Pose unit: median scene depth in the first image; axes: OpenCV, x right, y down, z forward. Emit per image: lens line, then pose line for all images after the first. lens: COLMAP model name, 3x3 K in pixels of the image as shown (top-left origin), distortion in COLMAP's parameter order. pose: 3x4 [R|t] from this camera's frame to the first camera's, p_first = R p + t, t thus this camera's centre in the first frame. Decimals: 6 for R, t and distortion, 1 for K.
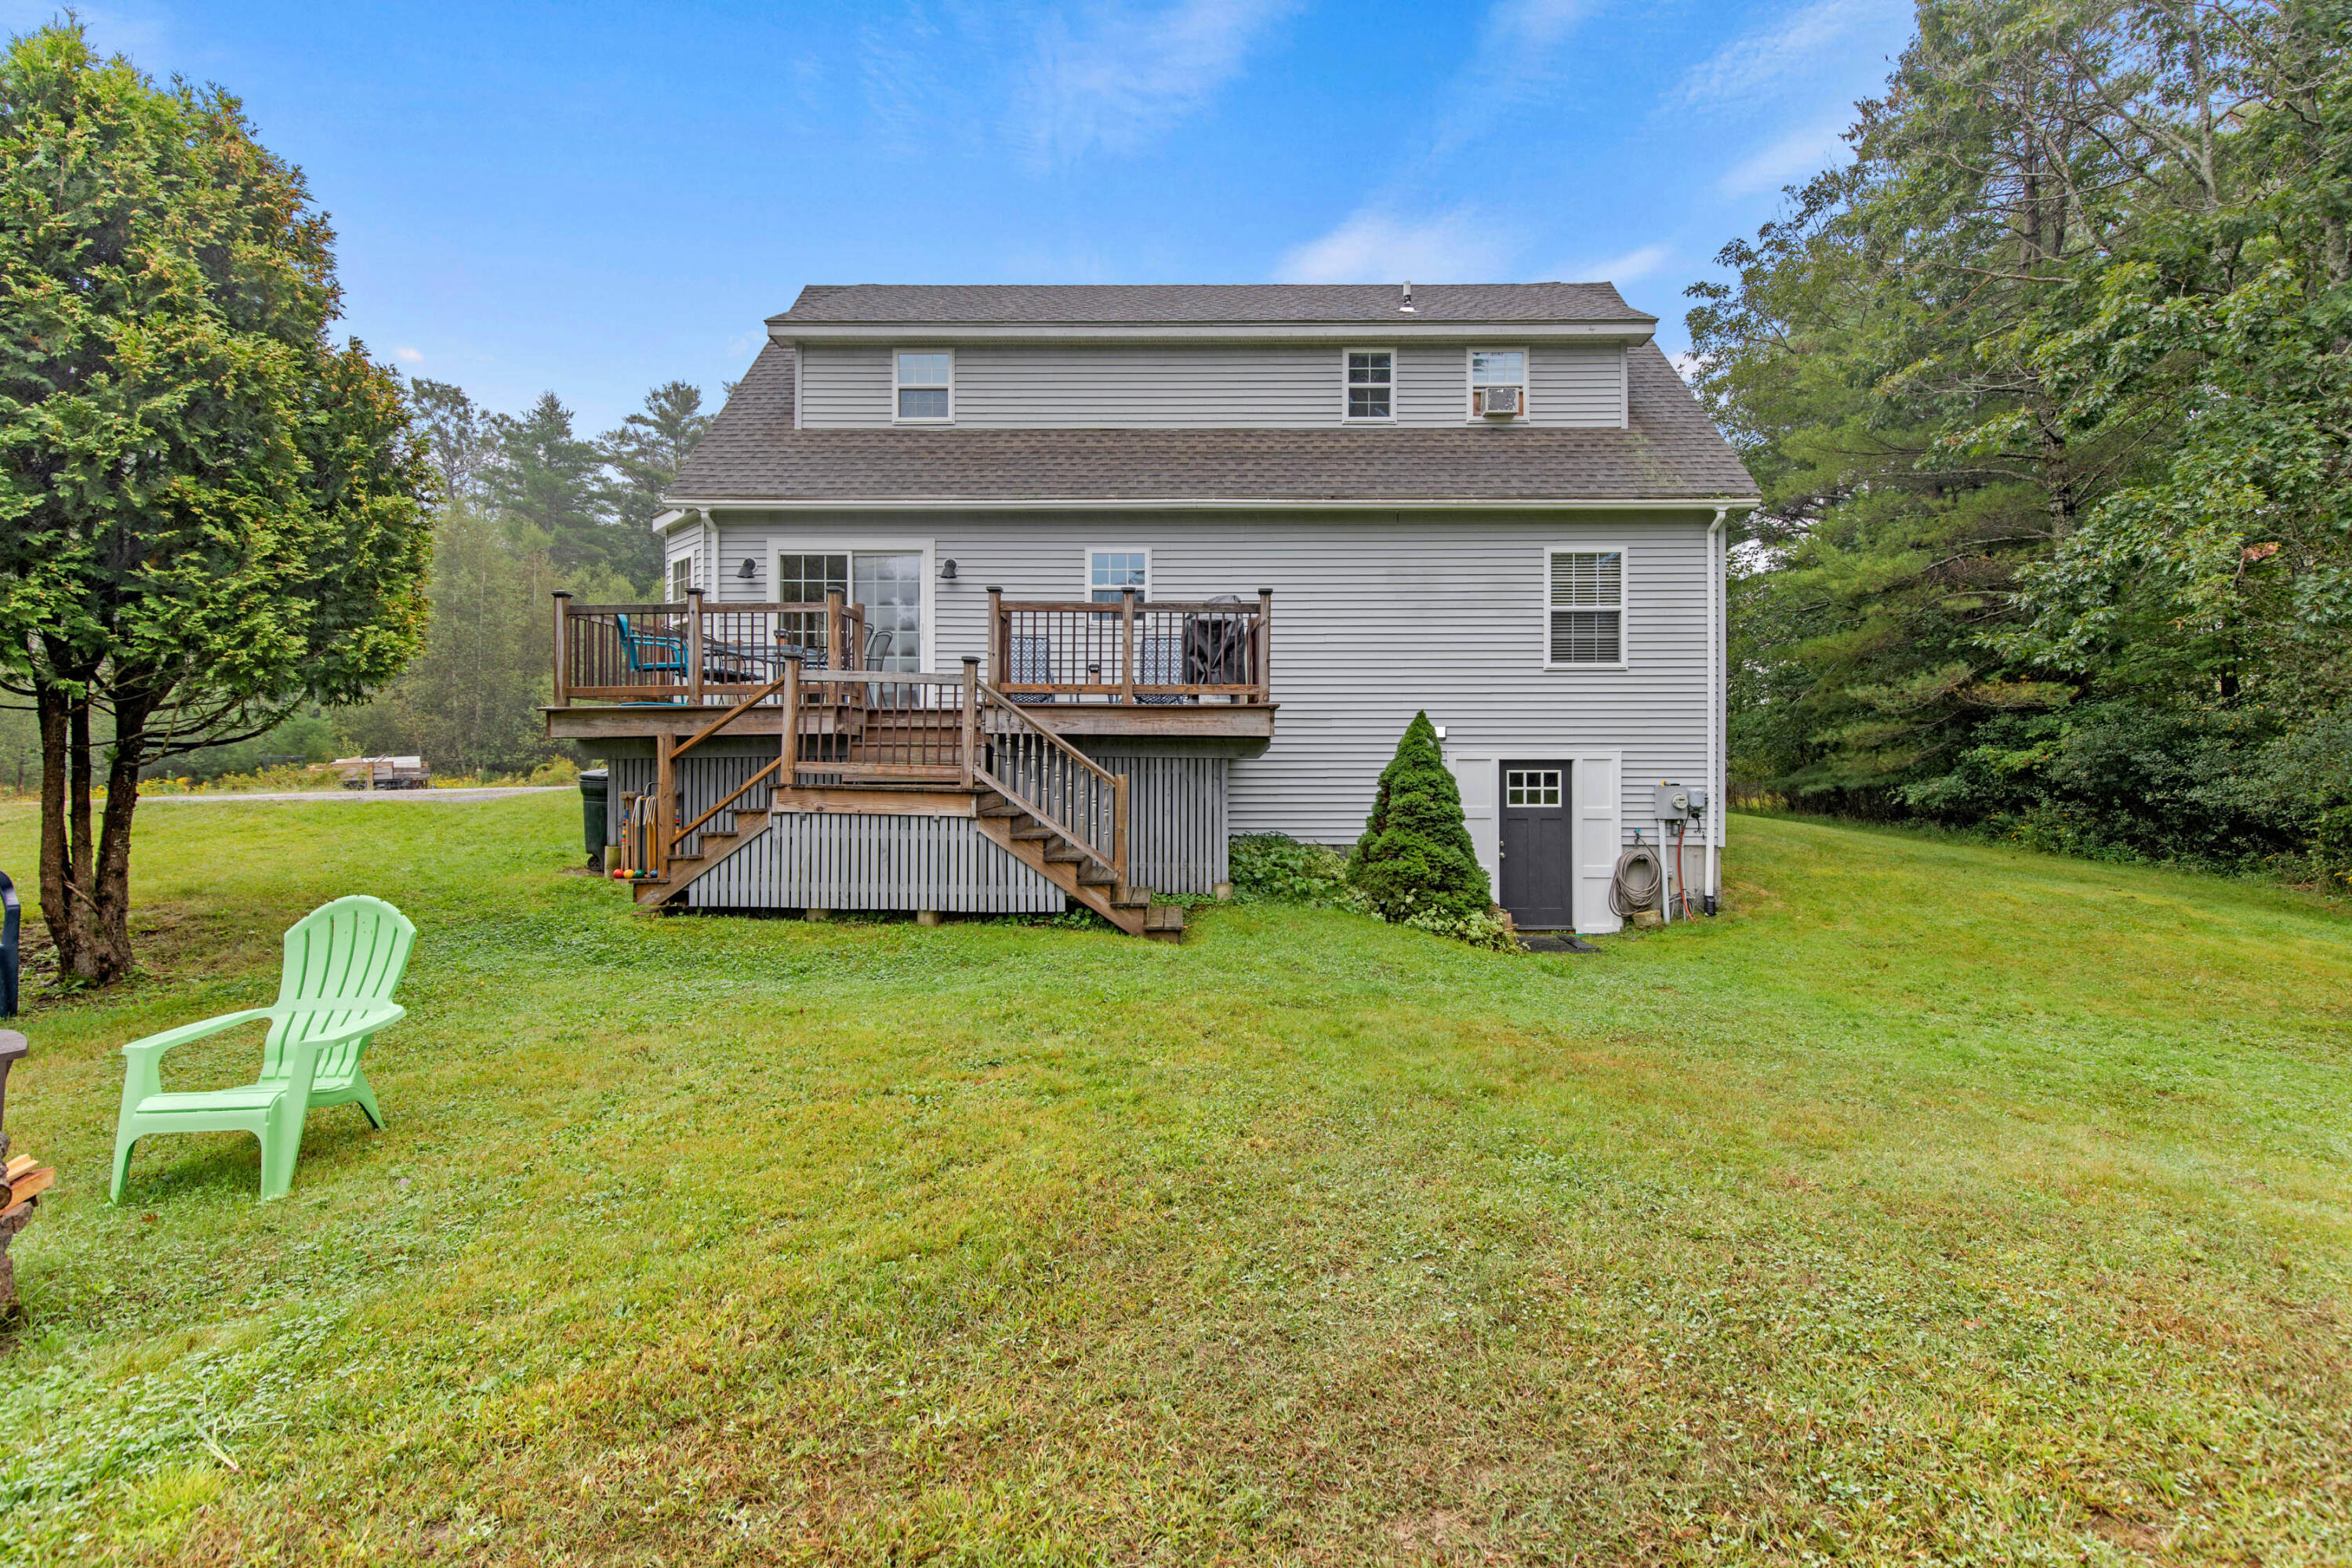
lens RADIAL K [[1057.7, 0, 1173.2], [0, 1057.7, 742.3], [0, 0, 1]] dist [0.003930, 0.000241]
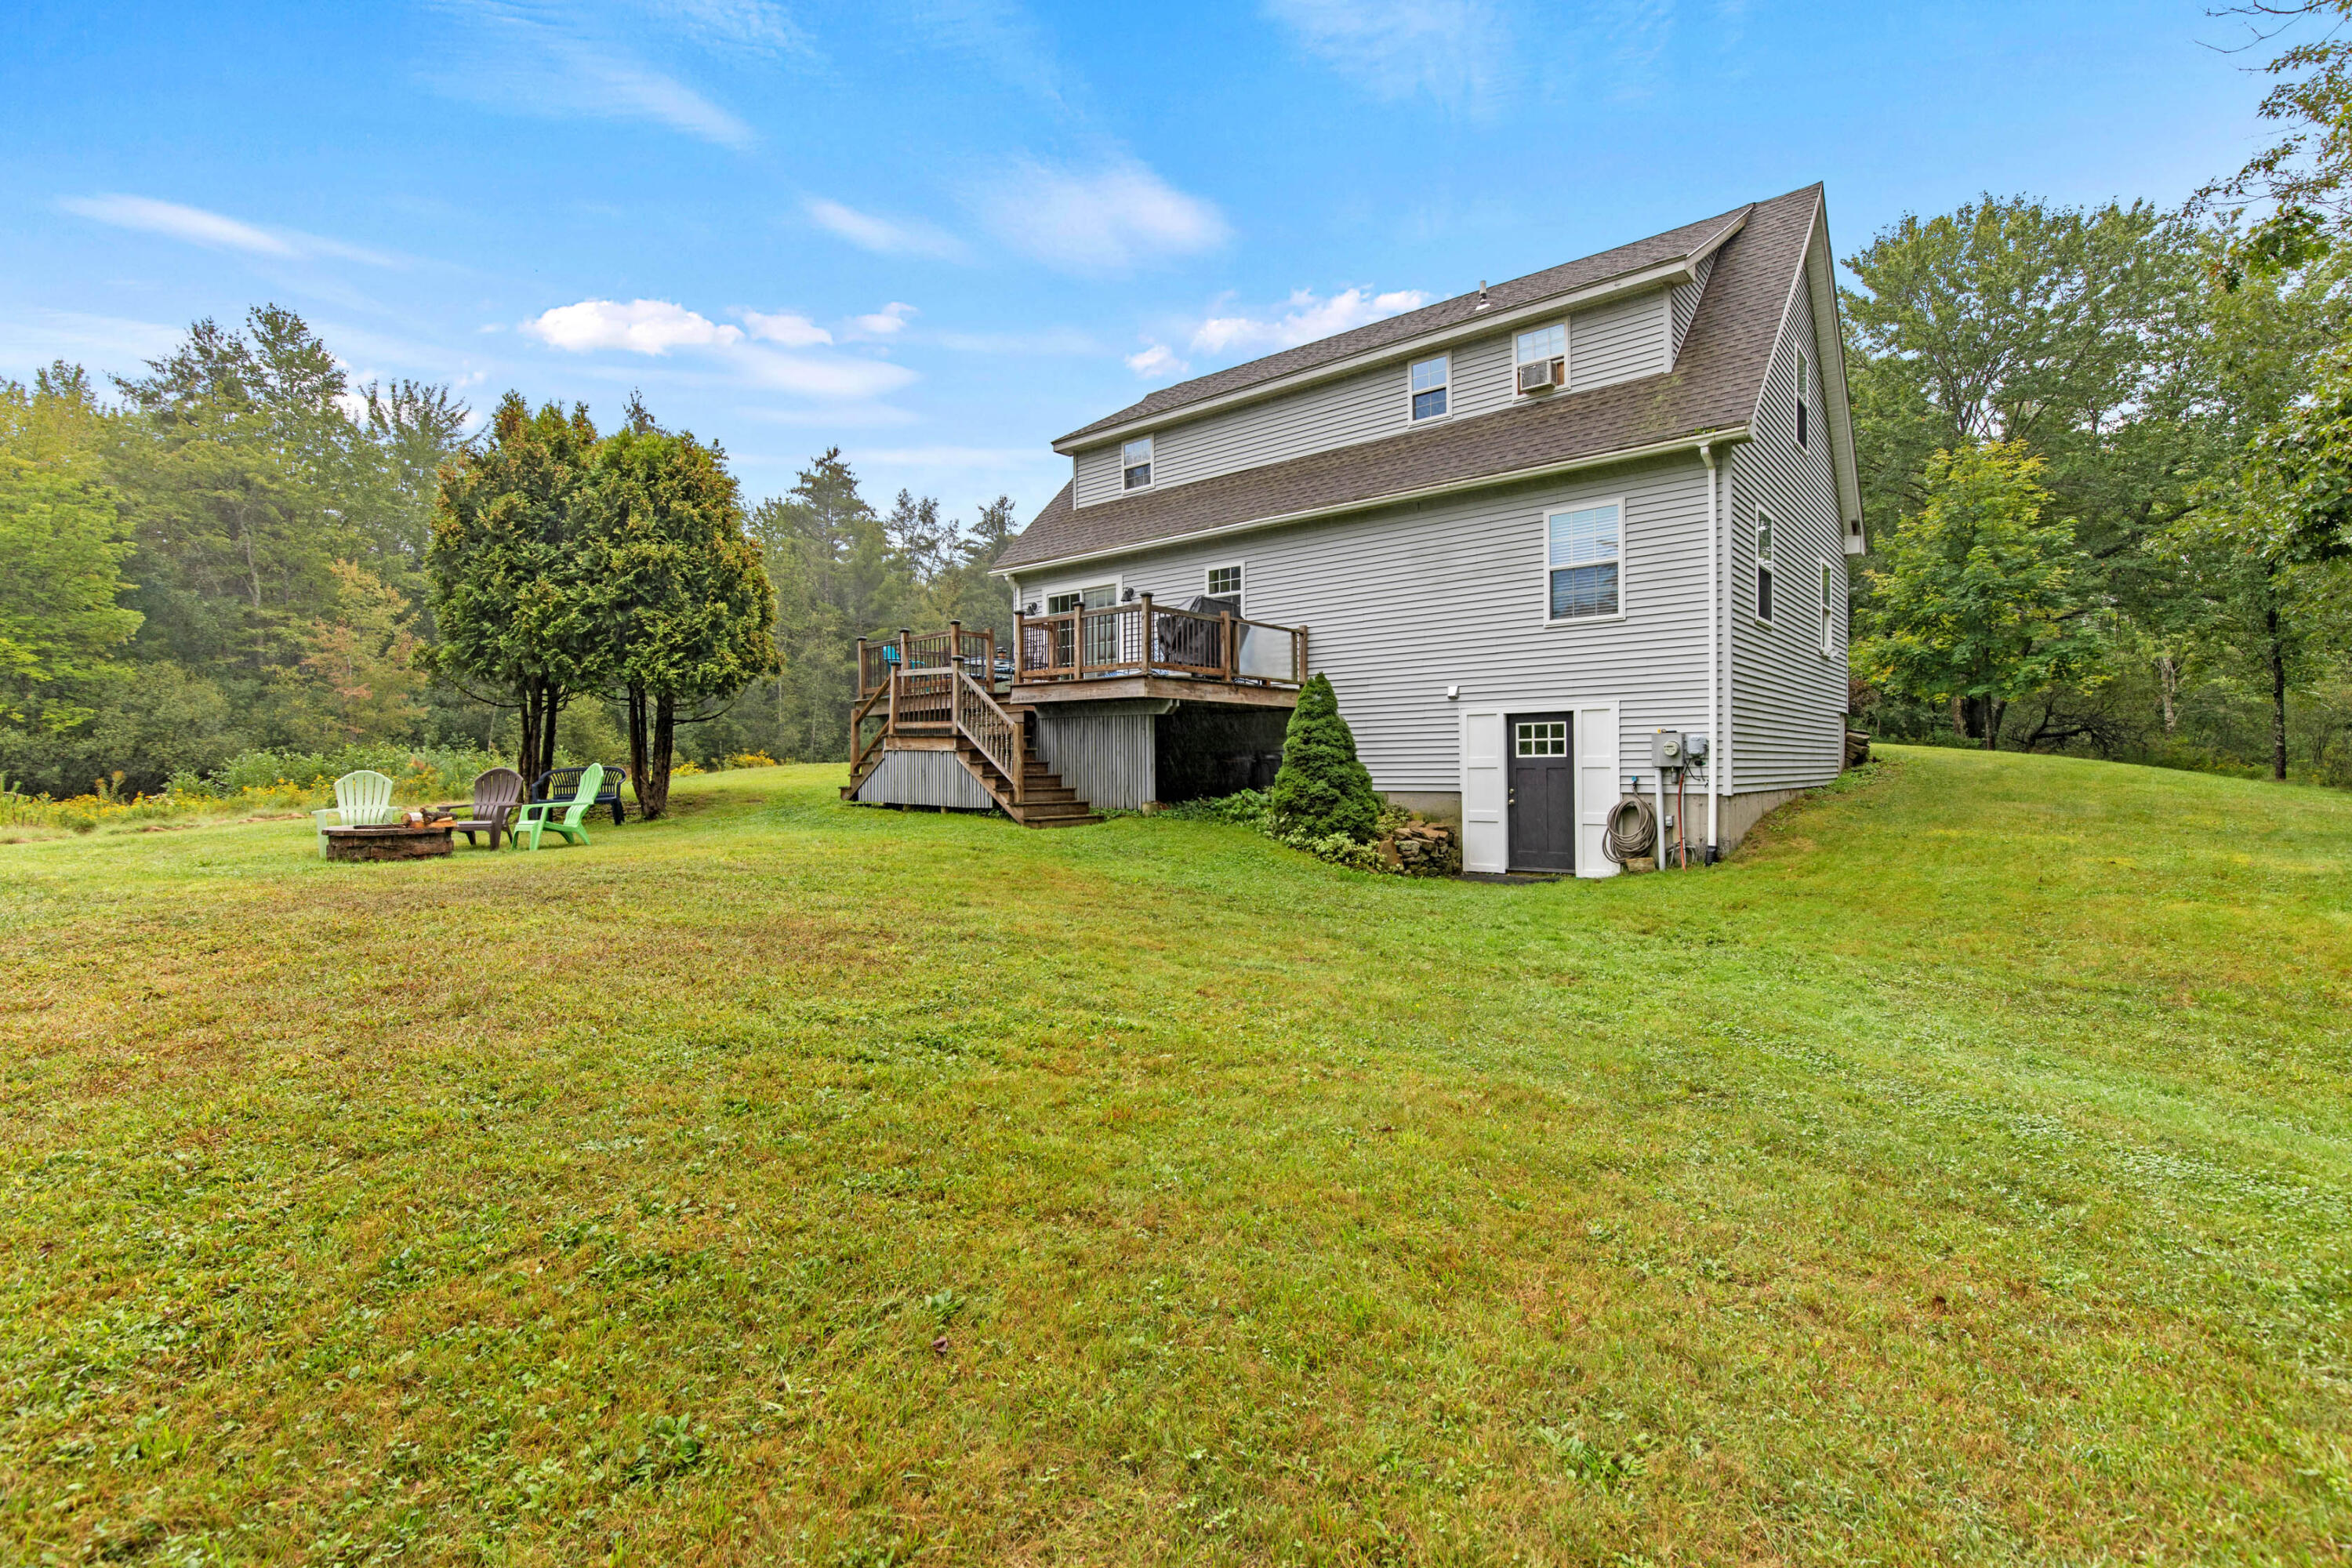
lens RADIAL K [[1050.7, 0, 1188.1], [0, 1050.7, 768.6], [0, 0, 1]] dist [0.006811, -0.000205]
pose [[0.776788, -0.006459, -0.629729, 0.737520], [0.017469, 0.999784, 0.011295, 0.055032], [0.629520, -0.019775, 0.776733, -0.047787]]
